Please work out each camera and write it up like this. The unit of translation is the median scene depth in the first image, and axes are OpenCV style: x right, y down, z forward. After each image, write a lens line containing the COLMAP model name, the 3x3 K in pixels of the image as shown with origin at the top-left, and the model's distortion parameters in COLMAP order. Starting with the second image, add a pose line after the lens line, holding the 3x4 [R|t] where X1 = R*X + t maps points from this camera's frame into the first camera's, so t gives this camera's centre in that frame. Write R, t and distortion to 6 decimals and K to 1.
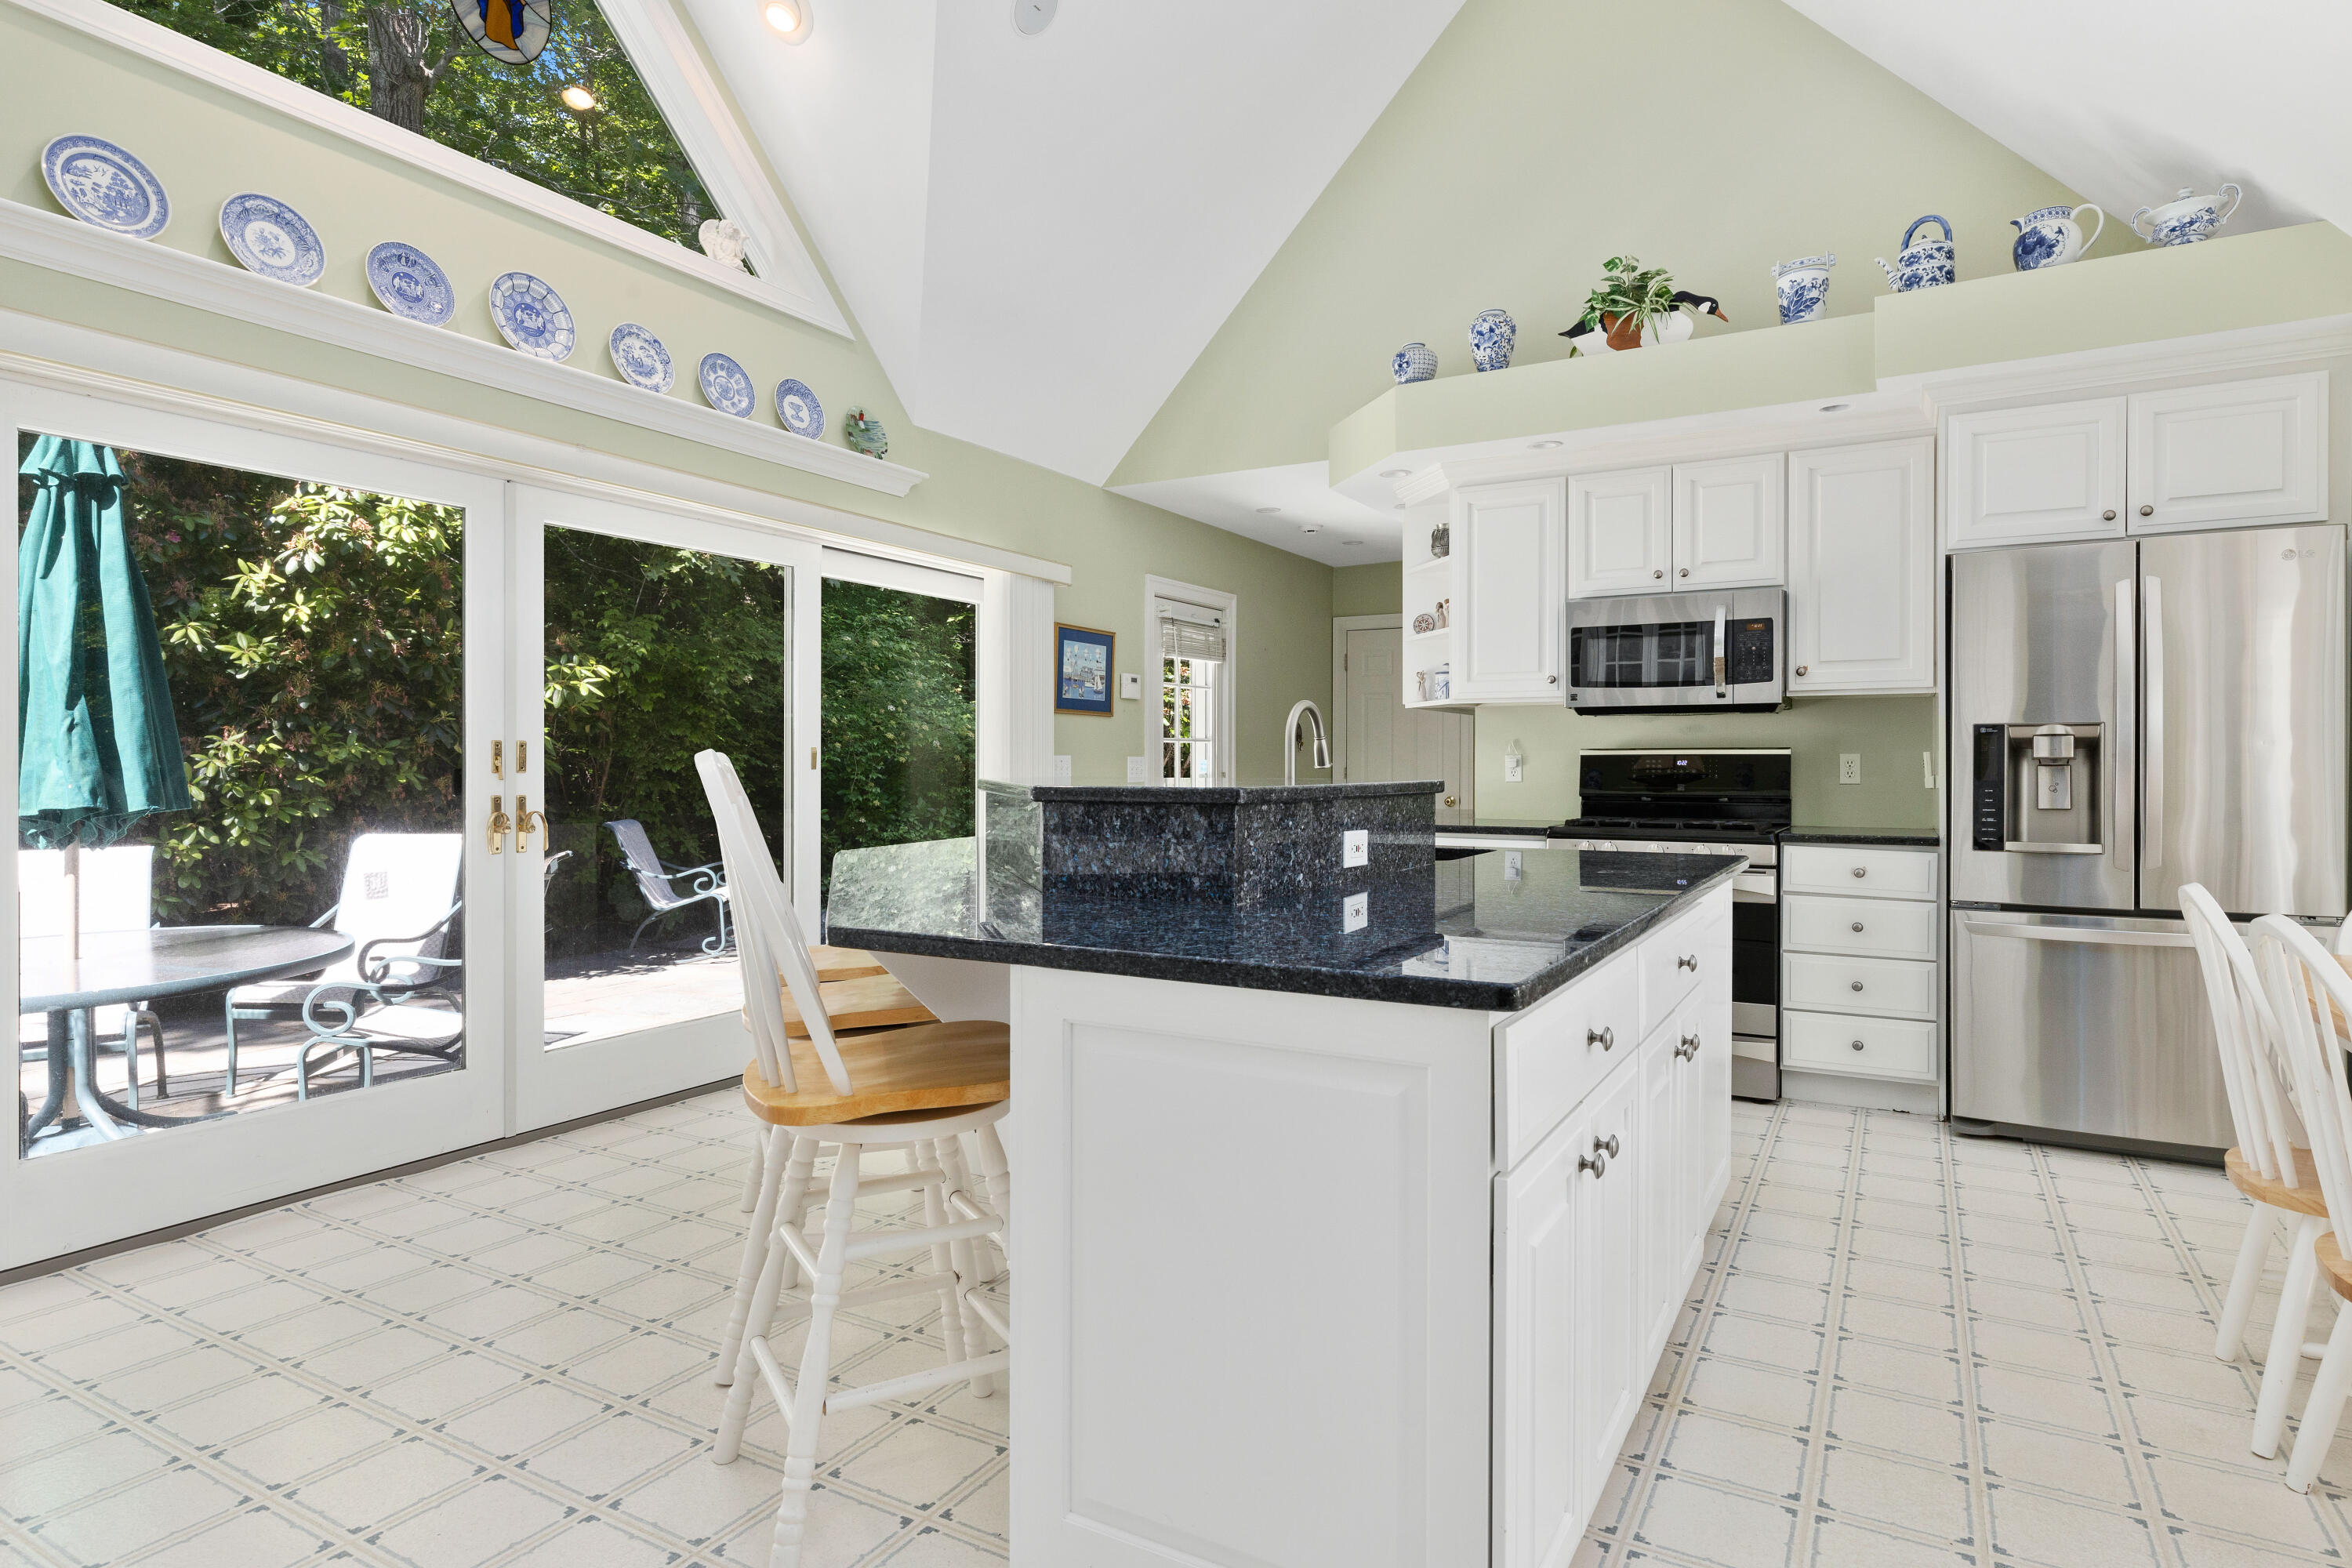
lens RADIAL K [[1351.6, 0, 1170.6], [0, 1351.6, 768.7], [0, 0, 1]] dist [0.011951, -0.002290]
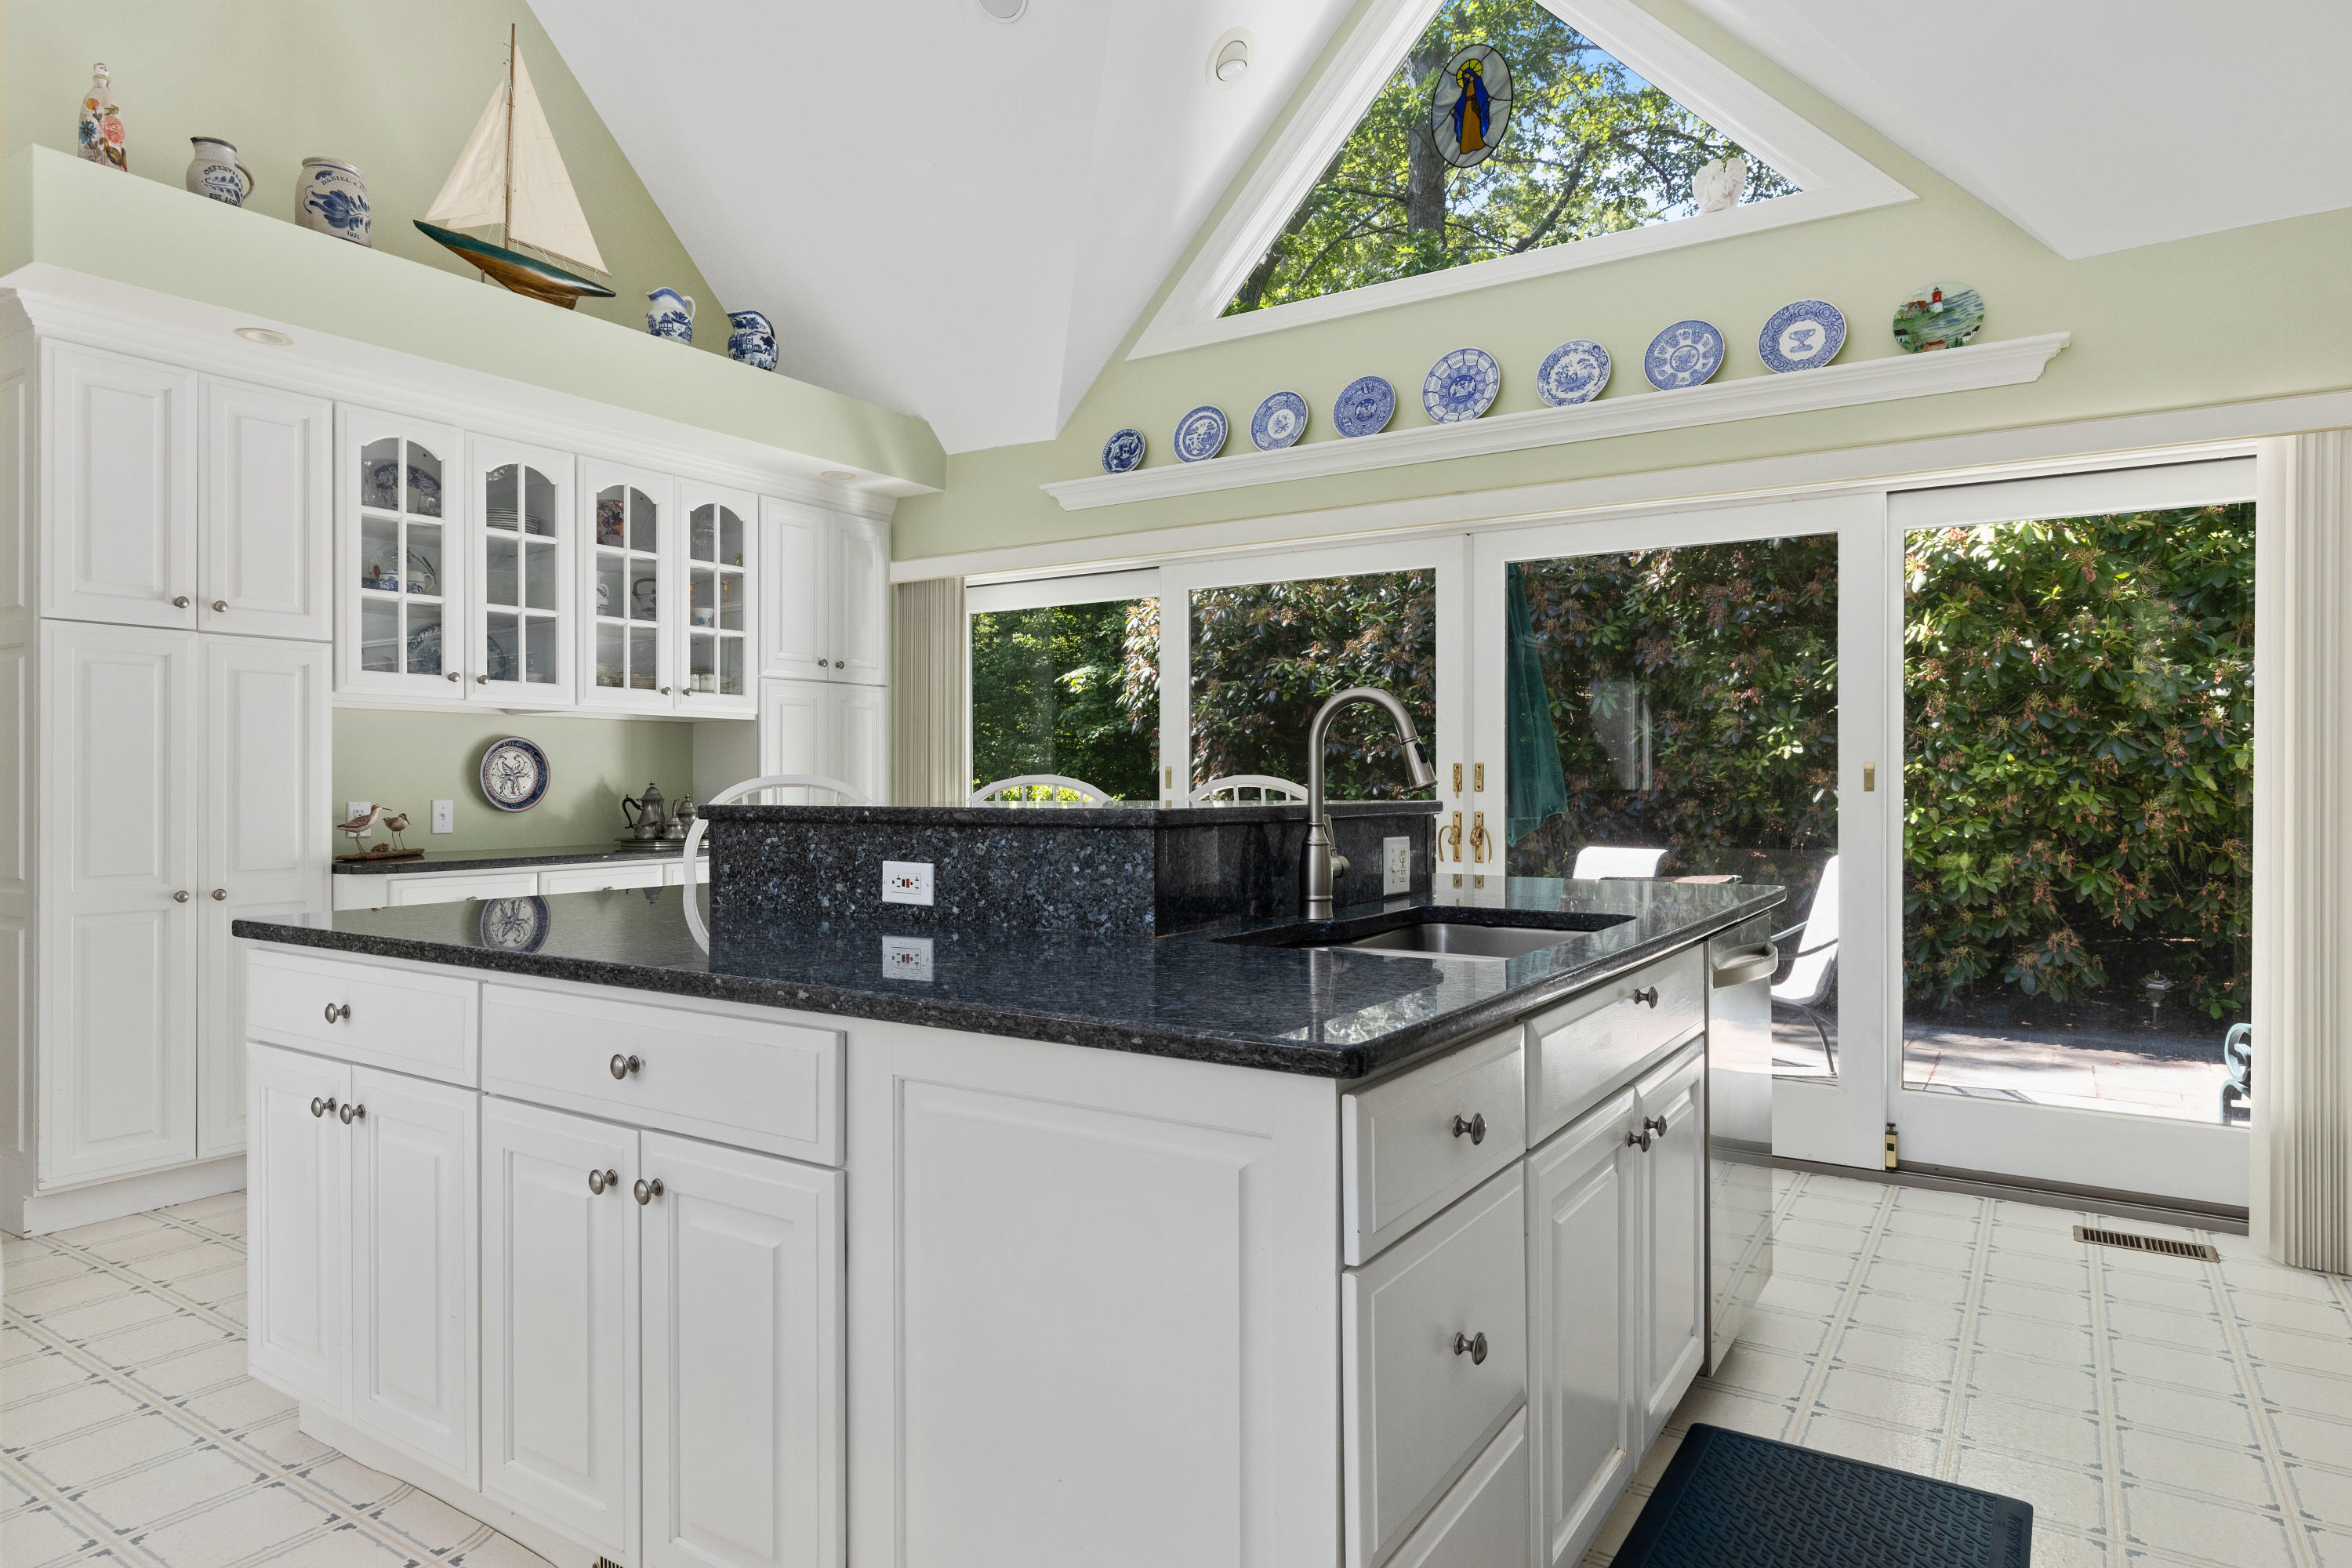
lens RADIAL K [[1376.1, 0, 1186.9], [0, 1376.1, 784.0], [0, 0, 1]] dist [-0.006935, 0.003362]
pose [[-0.052589, -0.003618, -0.998610, 0.849627], [0.000921, 0.999993, -0.003671, 0.000382], [0.998616, -0.001113, -0.052585, 1.045825]]
